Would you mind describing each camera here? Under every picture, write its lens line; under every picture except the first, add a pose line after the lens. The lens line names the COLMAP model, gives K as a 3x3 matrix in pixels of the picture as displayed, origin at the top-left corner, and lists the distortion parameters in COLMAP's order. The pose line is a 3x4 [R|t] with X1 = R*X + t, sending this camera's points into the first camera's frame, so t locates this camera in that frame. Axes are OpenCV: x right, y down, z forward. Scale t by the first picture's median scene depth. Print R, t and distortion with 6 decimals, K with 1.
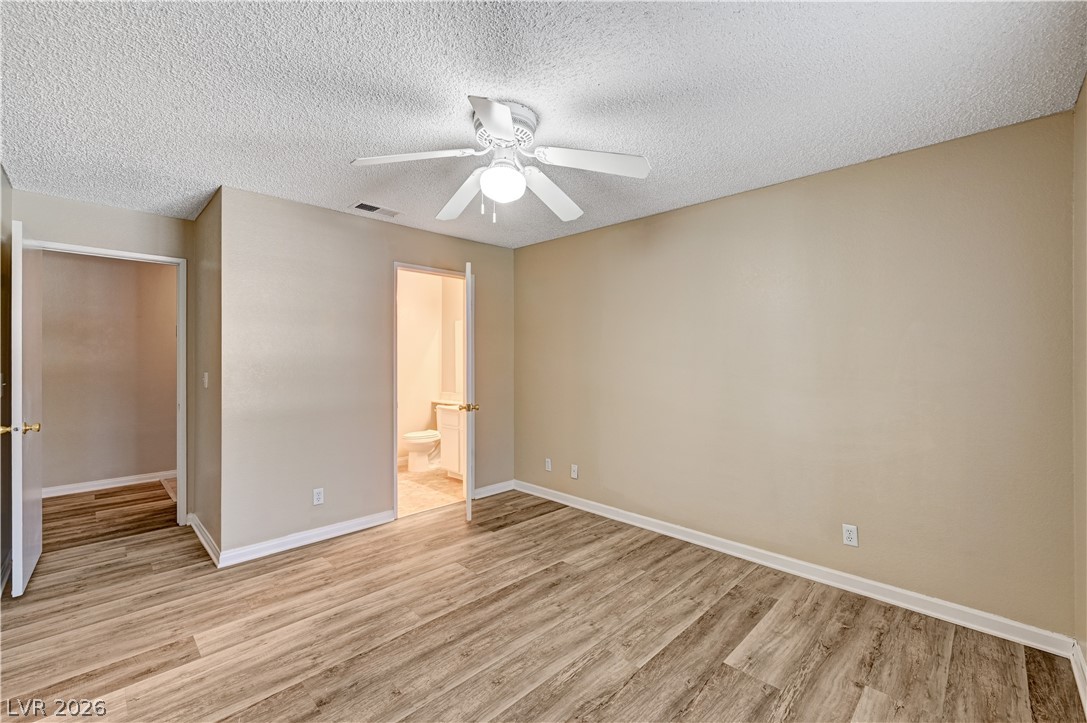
lens RADIAL K [[450.0, 0, 543.7], [0, 450.0, 356.2], [0, 0, 1]] dist [0.000522, 0.000577]
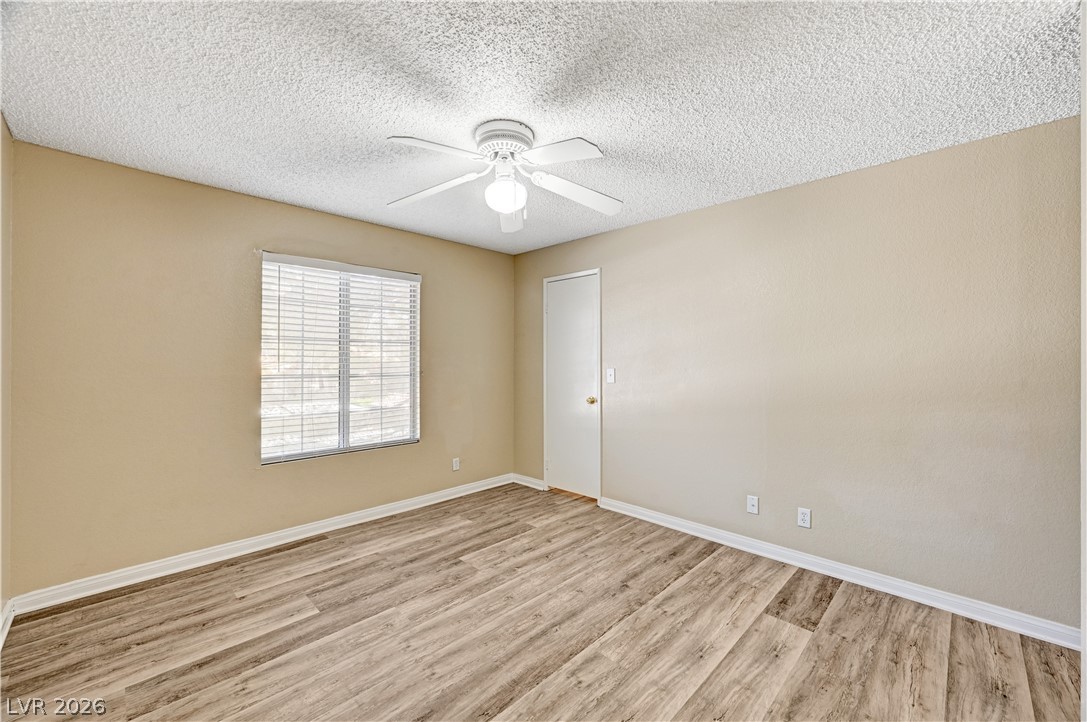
lens RADIAL K [[435.6, 0, 547.1], [0, 435.6, 361.3], [0, 0, 1]] dist [0.001360, 0.000429]
pose [[-0.999962, -0.001083, -0.008672, -0.152512], [-0.001066, 0.999997, -0.002040, 0.015237], [0.008674, -0.002031, -0.999960, 1.719223]]
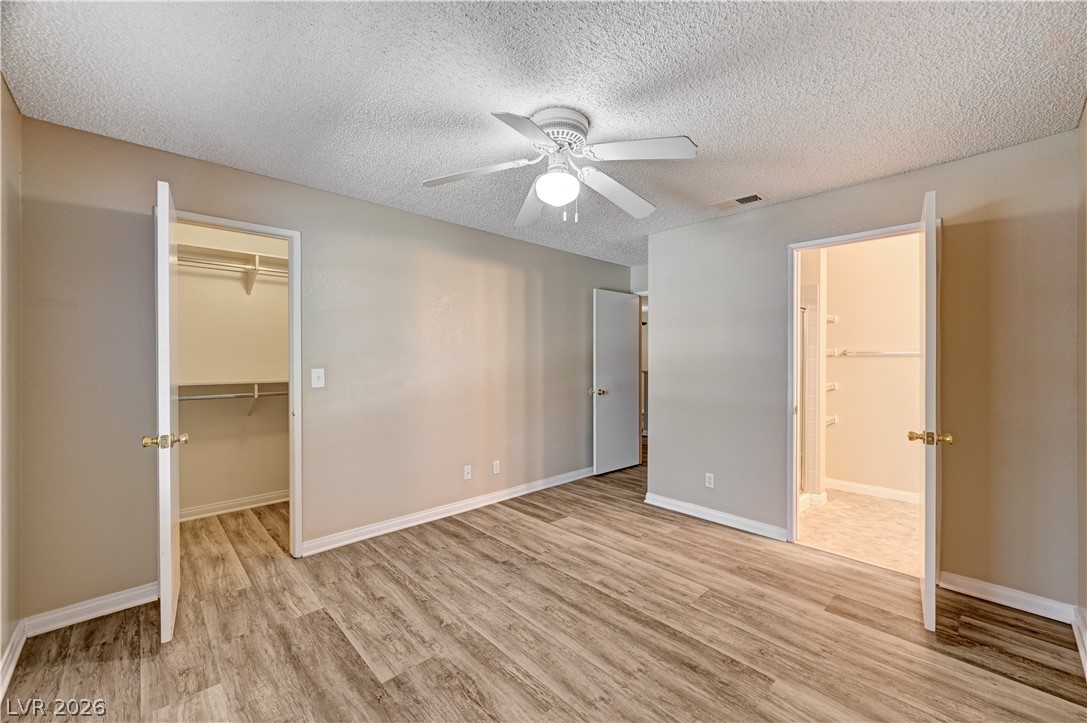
lens RADIAL K [[430.9, 0, 550.2], [0, 430.9, 361.9], [0, 0, 1]] dist [-0.000251, 0.000653]
pose [[-0.021202, 0.006688, -0.999753, 0.766160], [0.005687, 0.999962, 0.006568, 0.012357], [0.999759, -0.005547, -0.021239, 0.844858]]
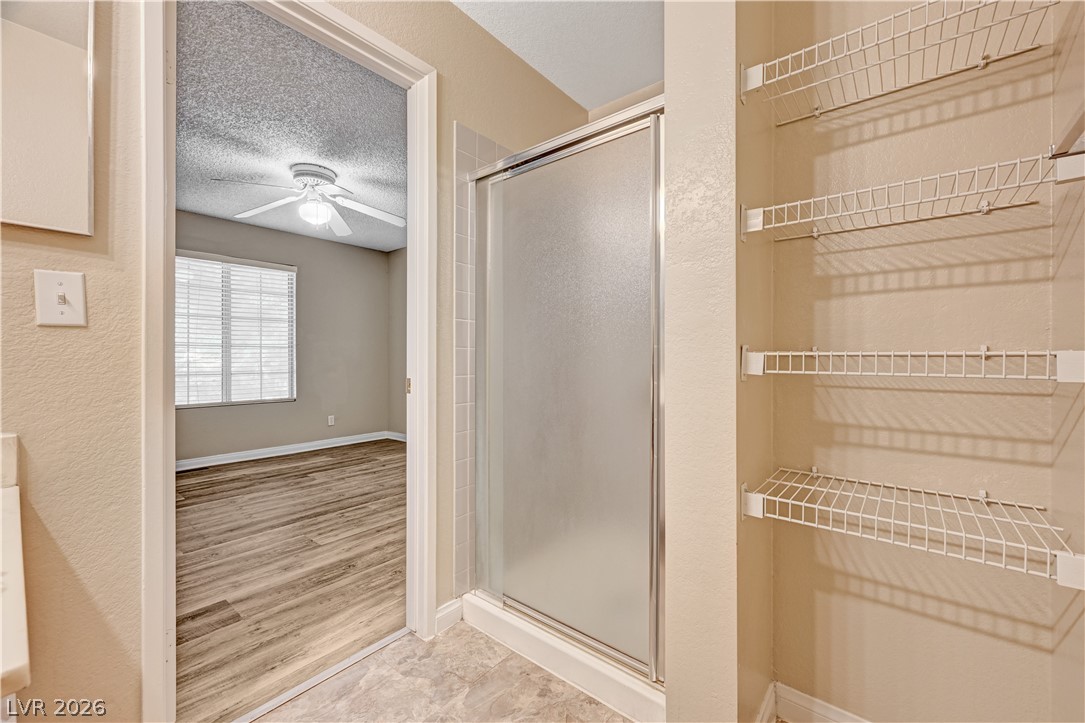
lens RADIAL K [[443.1, 0, 551.9], [0, 443.1, 360.7], [0, 0, 1]] dist [0.002074, 0.000318]
pose [[-0.995045, 0.002325, -0.099396, -0.653280], [0.002318, 0.999997, 0.000183, 0.126449], [0.099396, -0.000048, -0.995048, 2.241071]]
